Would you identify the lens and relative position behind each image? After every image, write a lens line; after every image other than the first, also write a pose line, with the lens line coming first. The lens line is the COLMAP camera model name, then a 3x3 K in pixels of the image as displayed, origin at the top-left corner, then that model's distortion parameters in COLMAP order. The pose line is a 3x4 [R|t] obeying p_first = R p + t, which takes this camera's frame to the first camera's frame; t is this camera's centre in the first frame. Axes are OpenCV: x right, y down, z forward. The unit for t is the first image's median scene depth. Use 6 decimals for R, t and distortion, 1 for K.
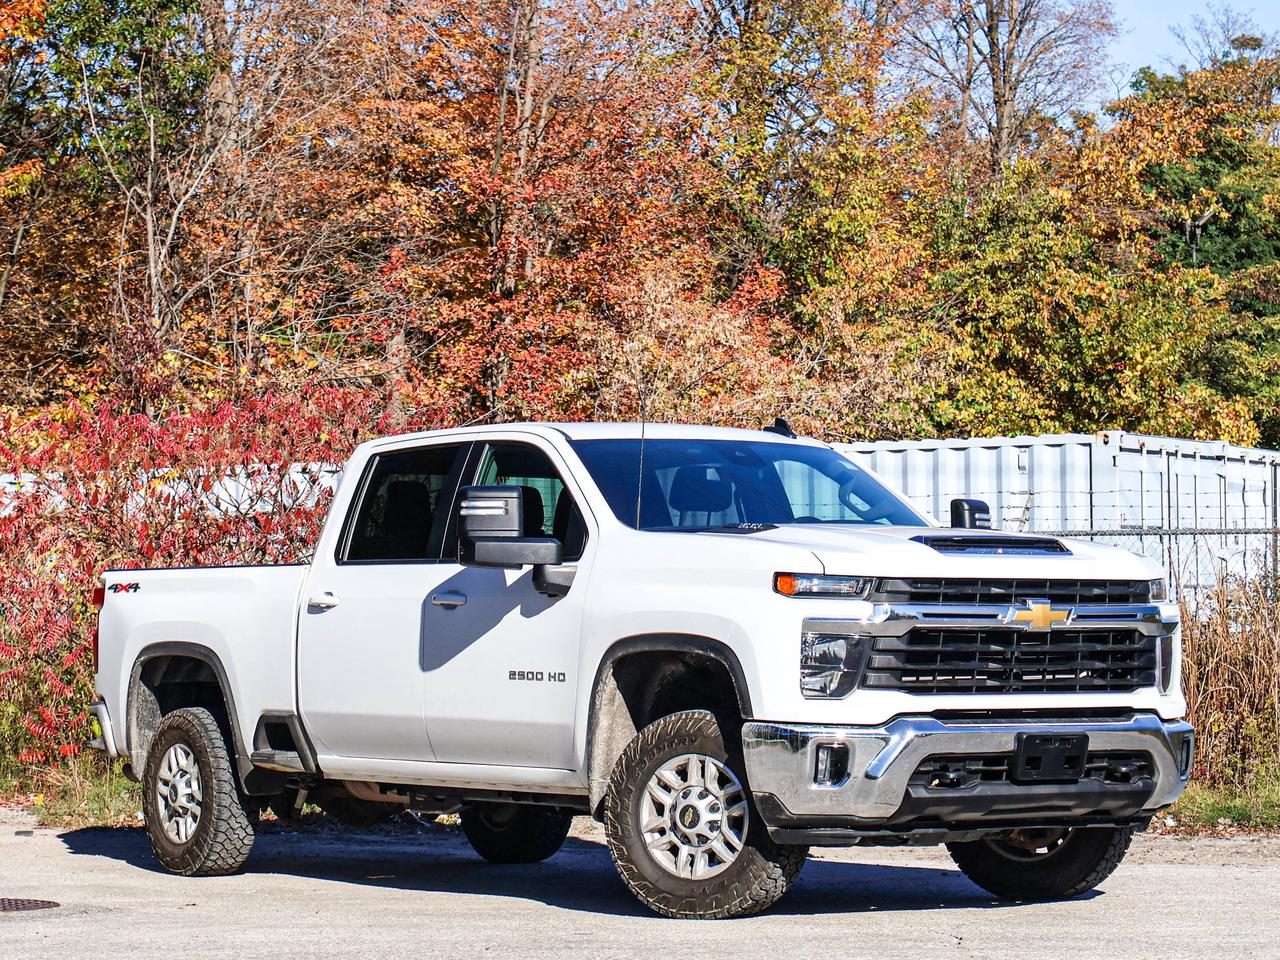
lens RADIAL K [[4039.2, 0, 693.3], [0, 4039.2, 368.3], [0, 0, 1]] dist [-0.191407, 0.000000]
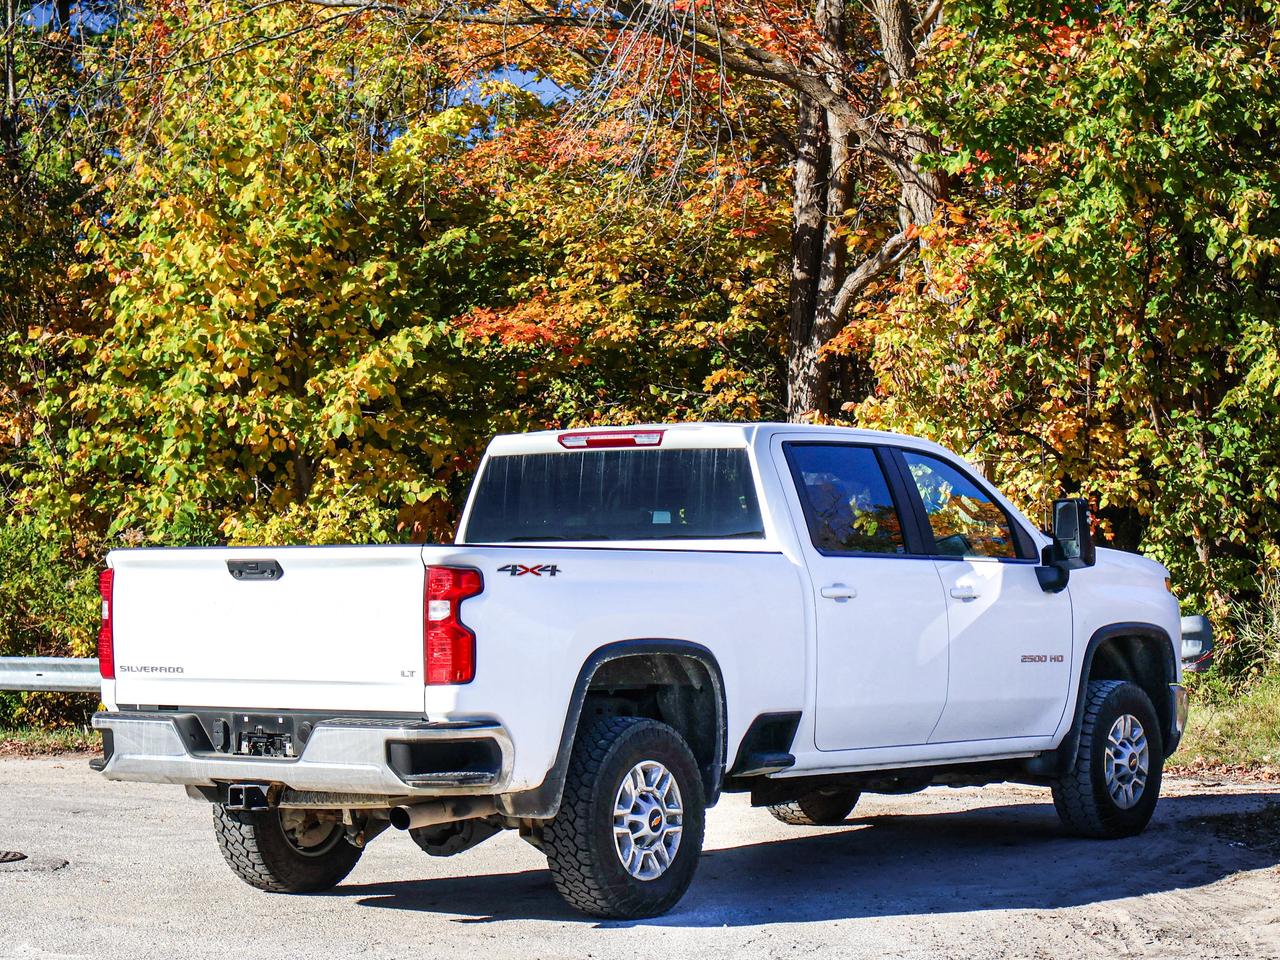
lens RADIAL K [[4039.2, 0, 676.0], [0, 4039.2, 460.5], [0, 0, 1]] dist [-0.191407, 0.000000]
pose [[0.142613, -0.017686, -0.989620, 0.821380], [0.067703, 0.997673, -0.008073, 0.037797], [0.987460, -0.065849, 0.143479, 0.915158]]
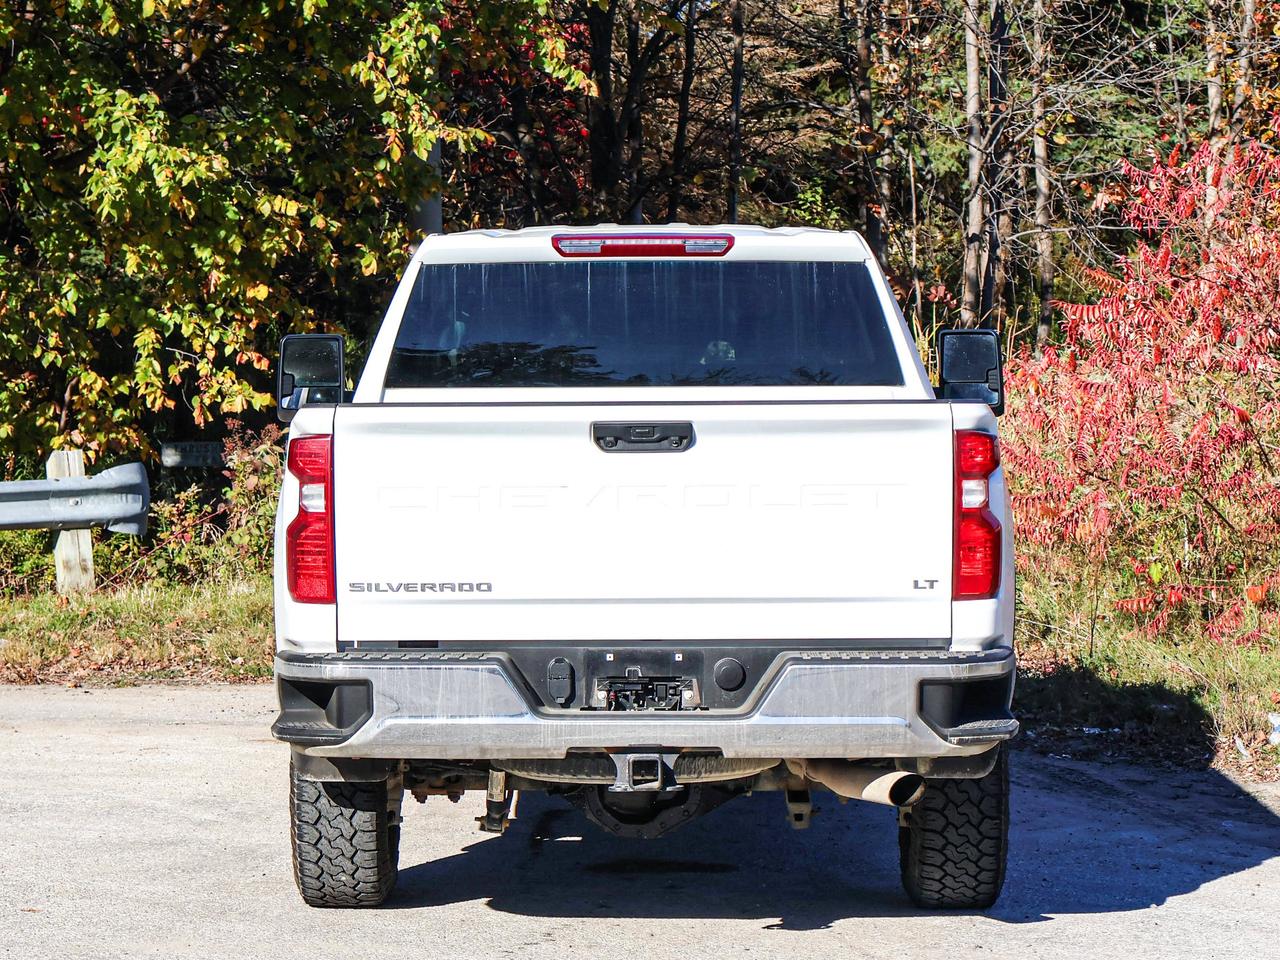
lens RADIAL K [[4518.0, 0, 629.5], [0, 4518.0, 482.6], [0, 0, 1]] dist [0.195658, 0.000000]
pose [[0.738509, 0.025931, -0.673745, 0.412661], [0.039897, 0.995829, 0.082060, 0.002591], [0.673062, -0.087482, 0.734394, 0.485629]]
